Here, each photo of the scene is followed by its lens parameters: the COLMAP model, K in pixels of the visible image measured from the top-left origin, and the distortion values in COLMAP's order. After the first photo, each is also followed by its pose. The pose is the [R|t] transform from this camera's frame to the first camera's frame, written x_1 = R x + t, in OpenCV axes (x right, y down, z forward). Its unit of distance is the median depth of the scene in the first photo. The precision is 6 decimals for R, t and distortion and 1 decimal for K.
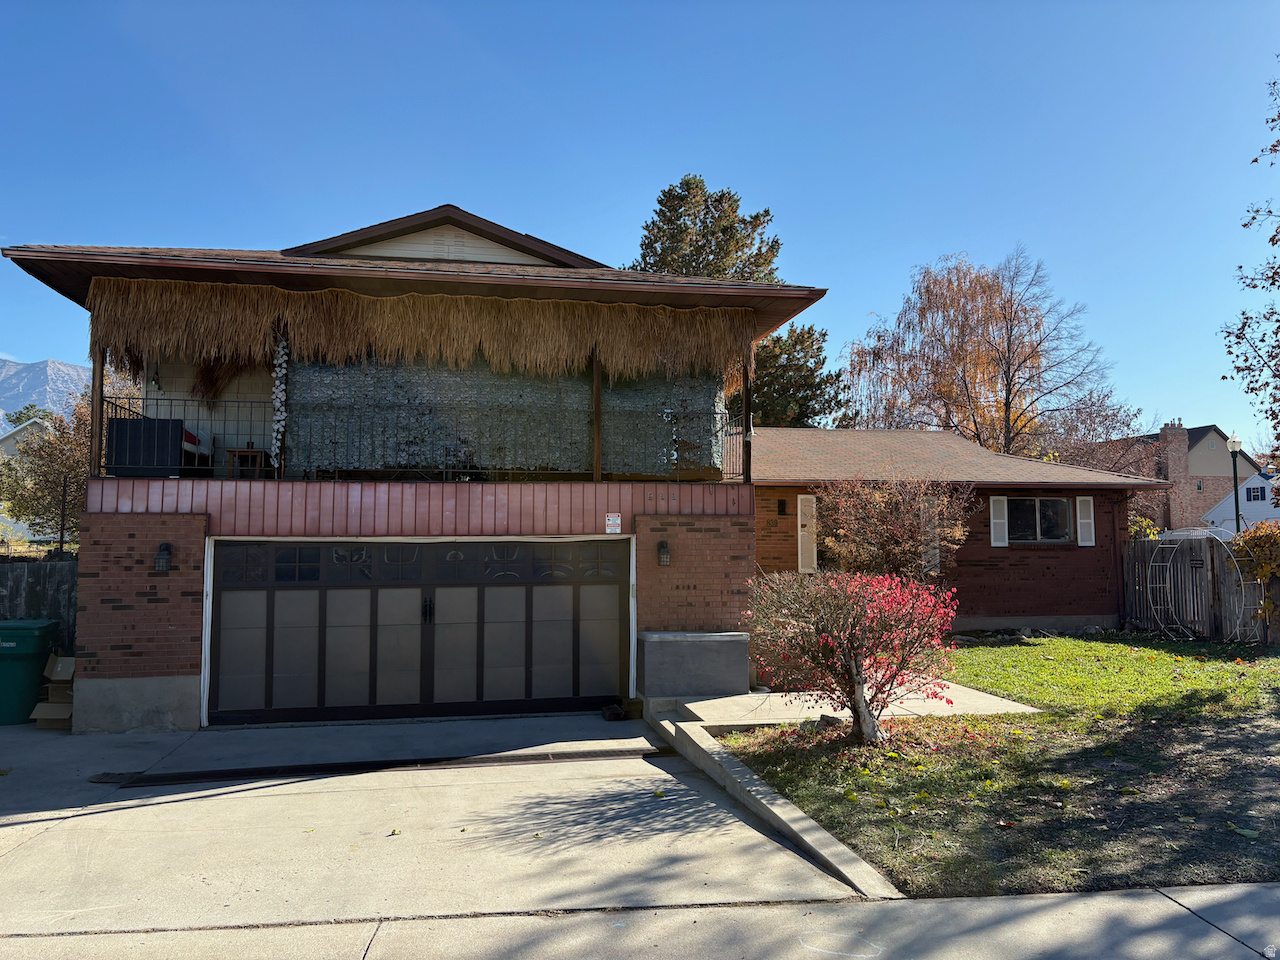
lens RADIAL K [[972.6, 0, 650.0], [0, 972.6, 477.9], [0, 0, 1]] dist [0.000797, -0.002612]
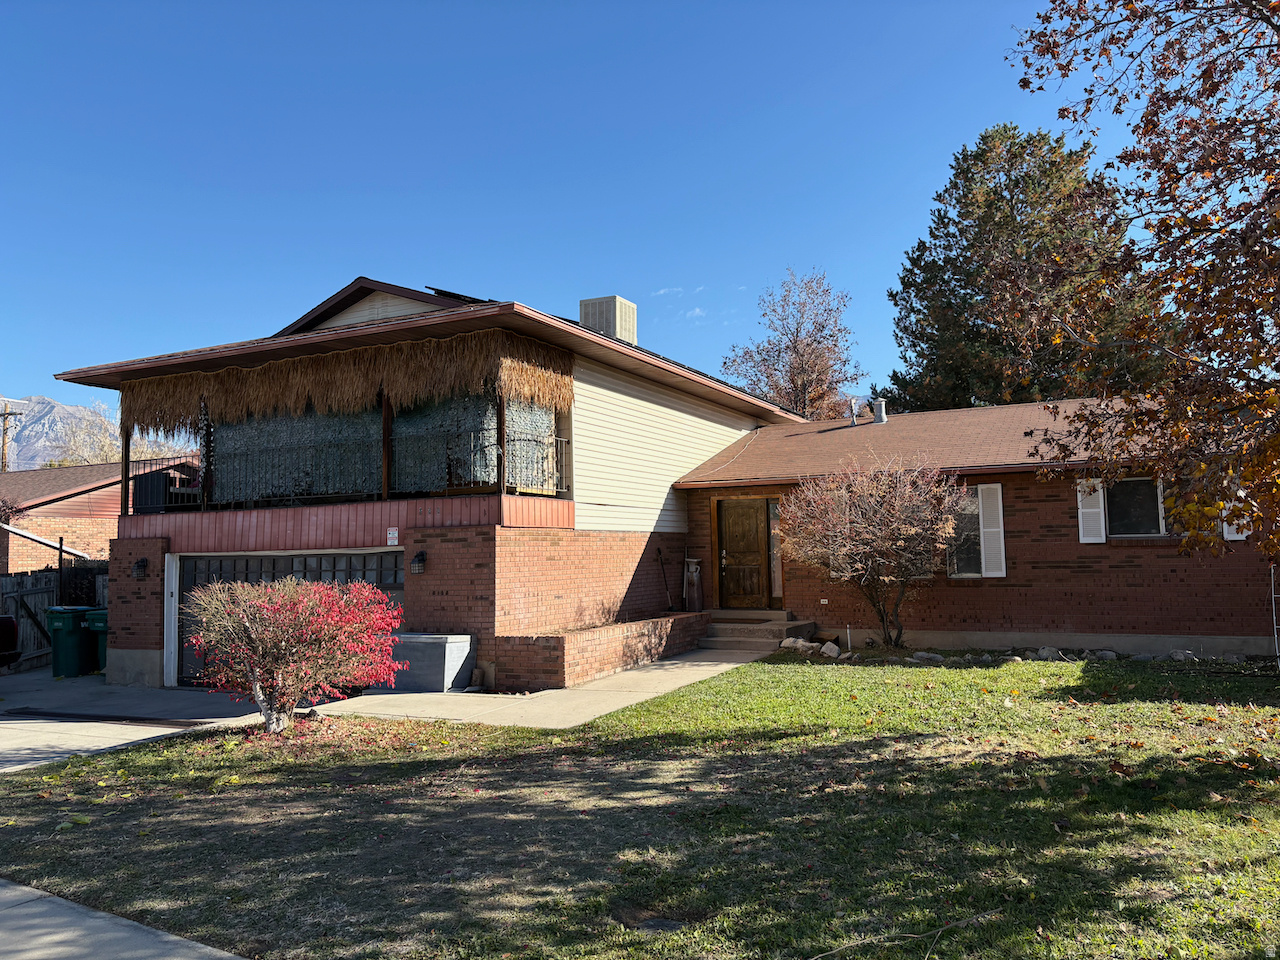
lens RADIAL K [[972.6, 0, 651.1], [0, 972.6, 479.5], [0, 0, 1]] dist [0.000797, -0.002612]
pose [[0.792879, -0.058270, -0.606587, 0.896347], [0.061395, 0.997991, -0.015619, 0.016522], [0.606279, -0.024857, 0.794863, 0.272827]]
